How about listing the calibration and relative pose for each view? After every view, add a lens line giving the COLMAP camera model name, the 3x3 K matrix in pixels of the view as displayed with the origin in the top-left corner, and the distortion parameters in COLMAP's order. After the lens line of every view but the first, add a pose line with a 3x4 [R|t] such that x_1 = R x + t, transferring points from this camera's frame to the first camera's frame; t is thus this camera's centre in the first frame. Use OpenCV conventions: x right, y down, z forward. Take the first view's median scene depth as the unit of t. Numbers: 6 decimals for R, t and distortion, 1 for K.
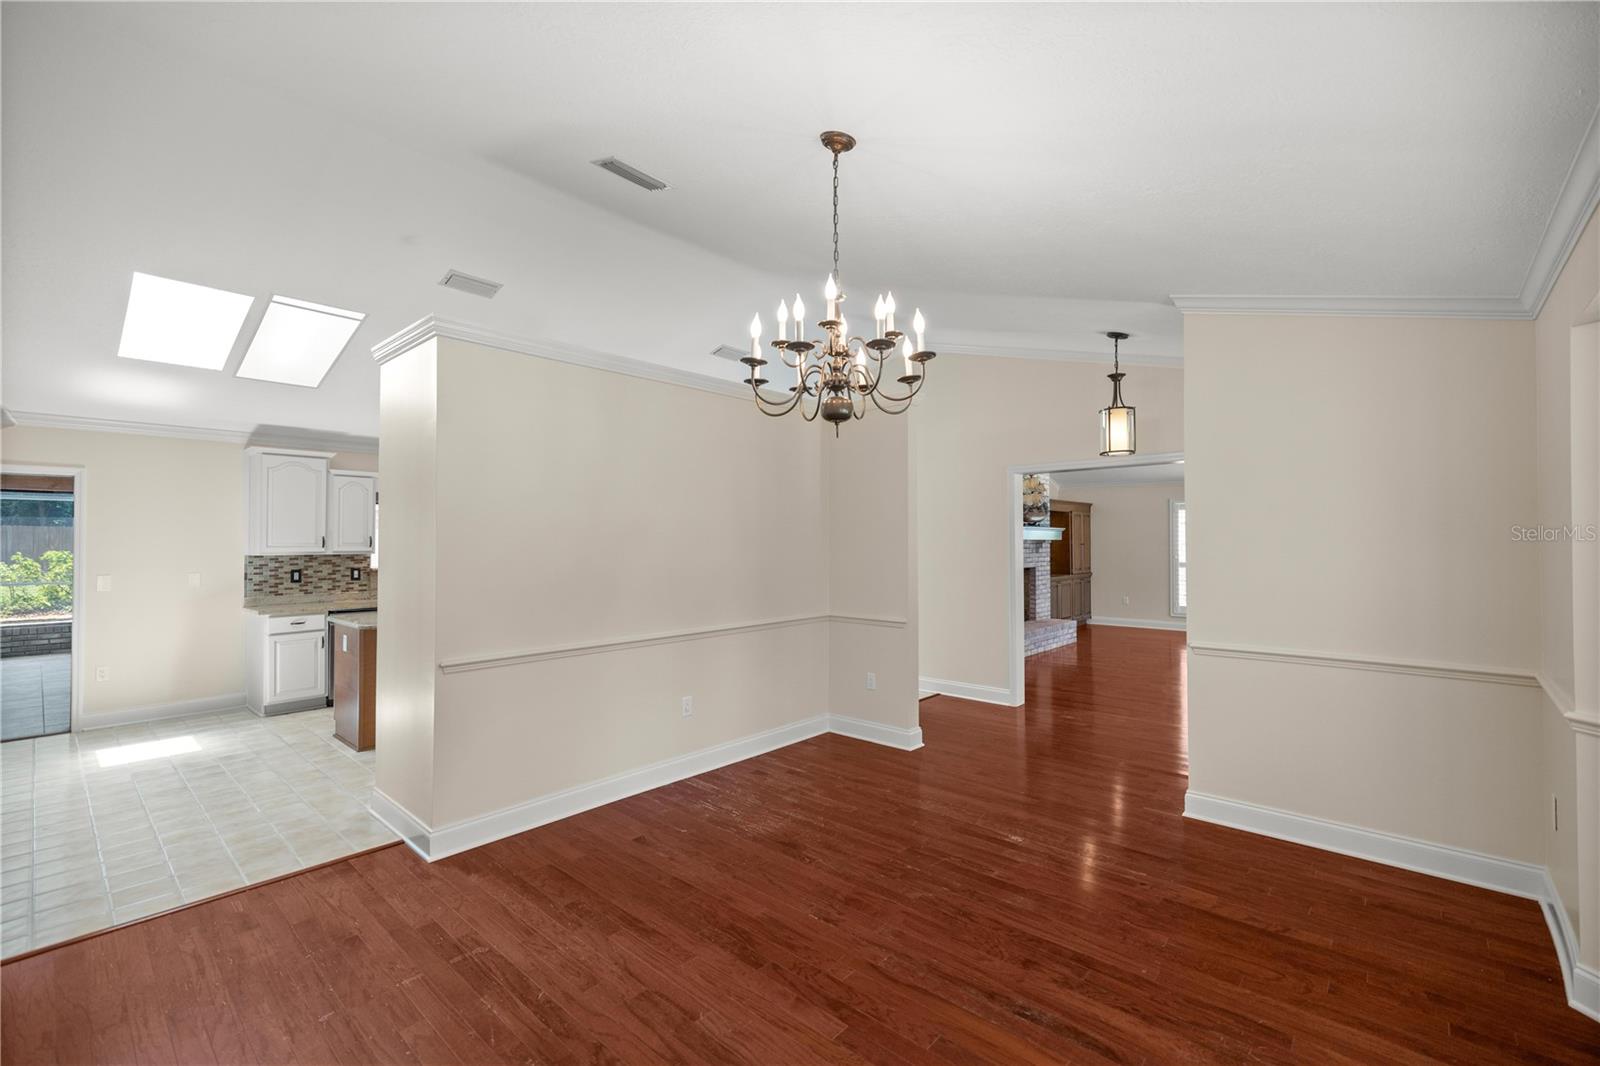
lens RADIAL K [[675.8, 0, 802.7], [0, 675.8, 540.2], [0, 0, 1]] dist [0.003578, -0.000508]
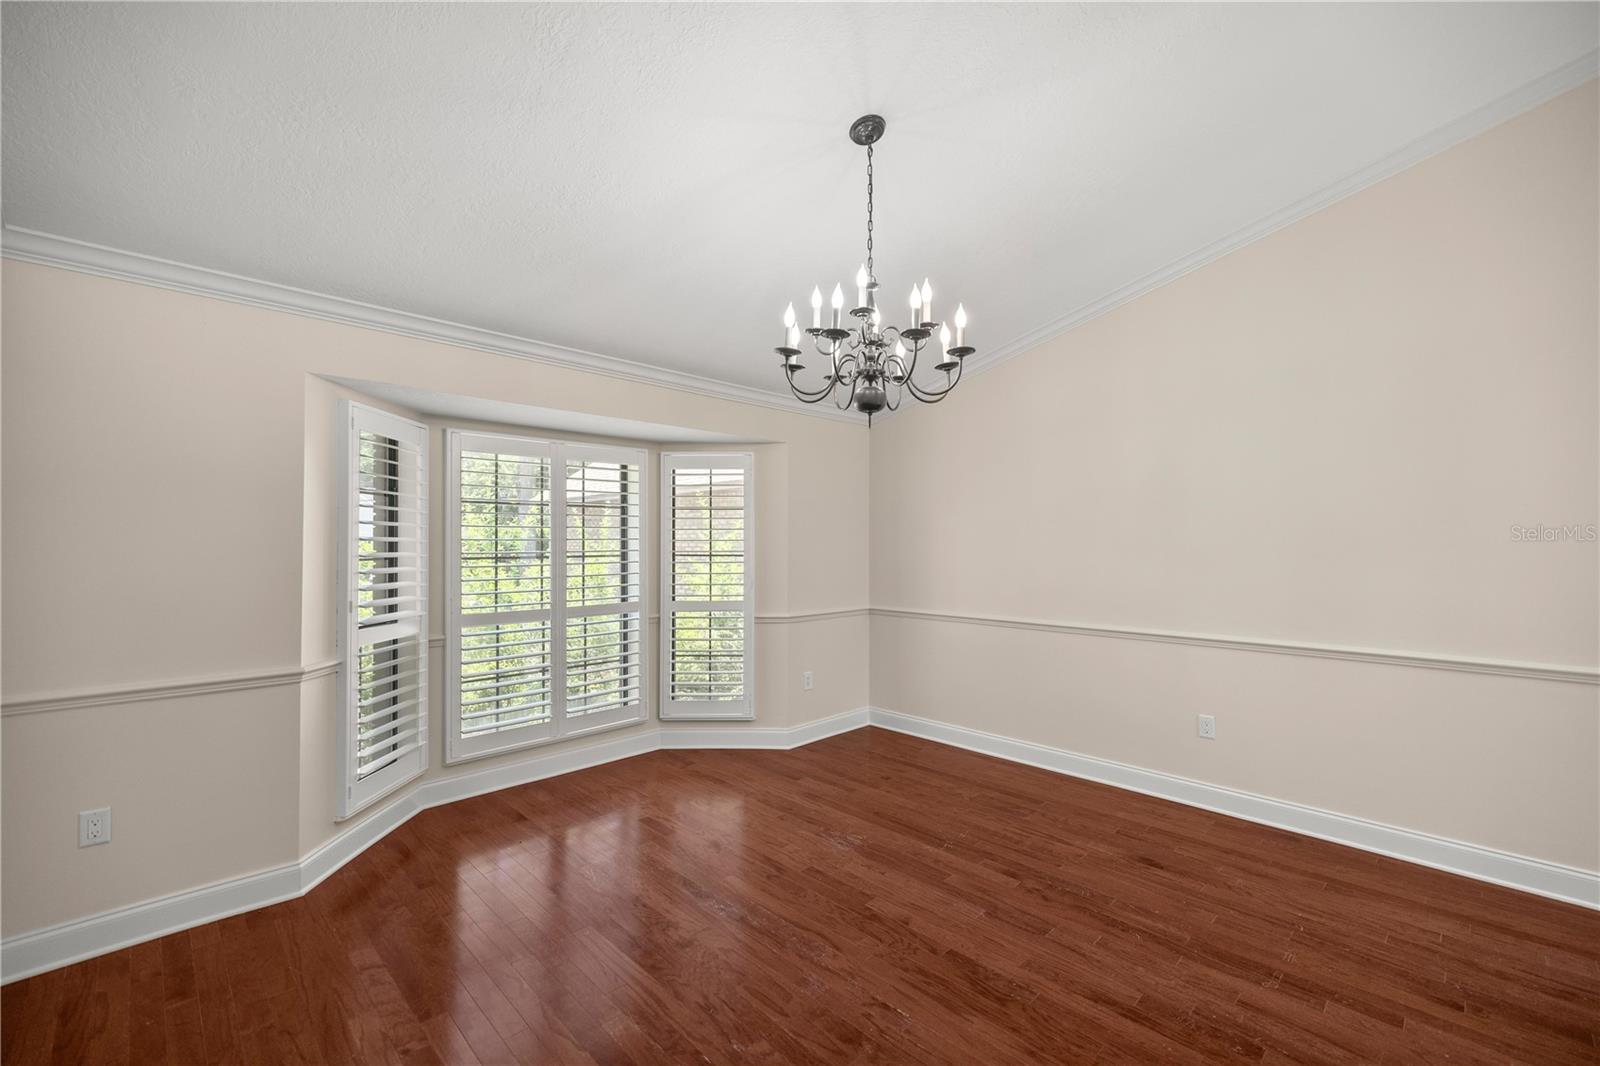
lens RADIAL K [[675.8, 0, 805.0], [0, 675.8, 535.1], [0, 0, 1]] dist [0.003578, -0.000508]
pose [[-0.998637, 0.002664, 0.052118, 0.076828], [0.002058, 0.999930, -0.011673, 0.013286], [-0.052146, -0.011550, -0.998573, 1.589878]]
